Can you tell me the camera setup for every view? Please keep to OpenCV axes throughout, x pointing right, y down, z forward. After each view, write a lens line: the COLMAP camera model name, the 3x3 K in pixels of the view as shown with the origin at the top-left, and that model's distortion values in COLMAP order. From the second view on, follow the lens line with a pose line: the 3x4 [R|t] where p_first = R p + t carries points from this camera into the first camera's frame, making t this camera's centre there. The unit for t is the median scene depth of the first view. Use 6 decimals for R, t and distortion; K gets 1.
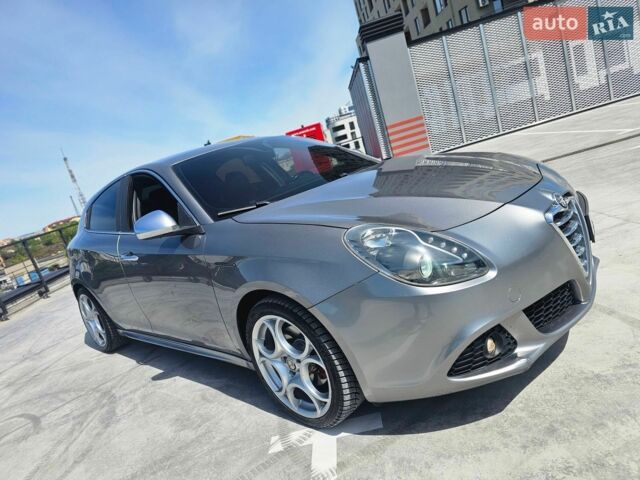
lens RADIAL K [[443.6, 0, 318.2], [0, 443.6, 243.8], [0, 0, 1]] dist [0.042211, -0.039933]
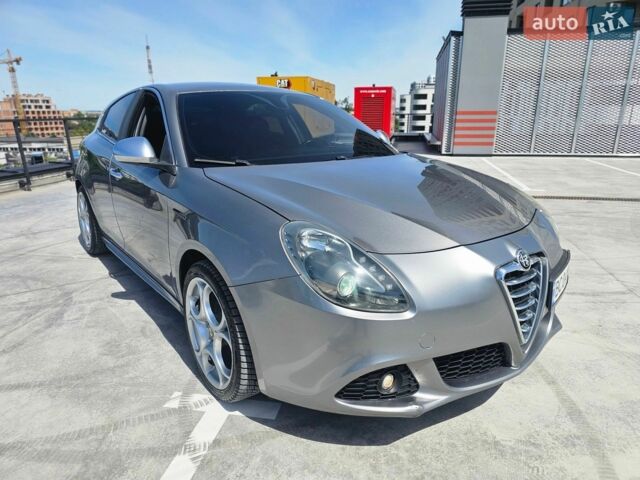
lens RADIAL K [[443.6, 0, 338.2], [0, 443.6, 246.7], [0, 0, 1]] dist [0.042211, -0.039933]
pose [[0.952060, 0.303005, -0.042057, 0.179881], [-0.296886, 0.948348, 0.111776, -0.095747], [0.073754, -0.093932, 0.992843, 0.049571]]
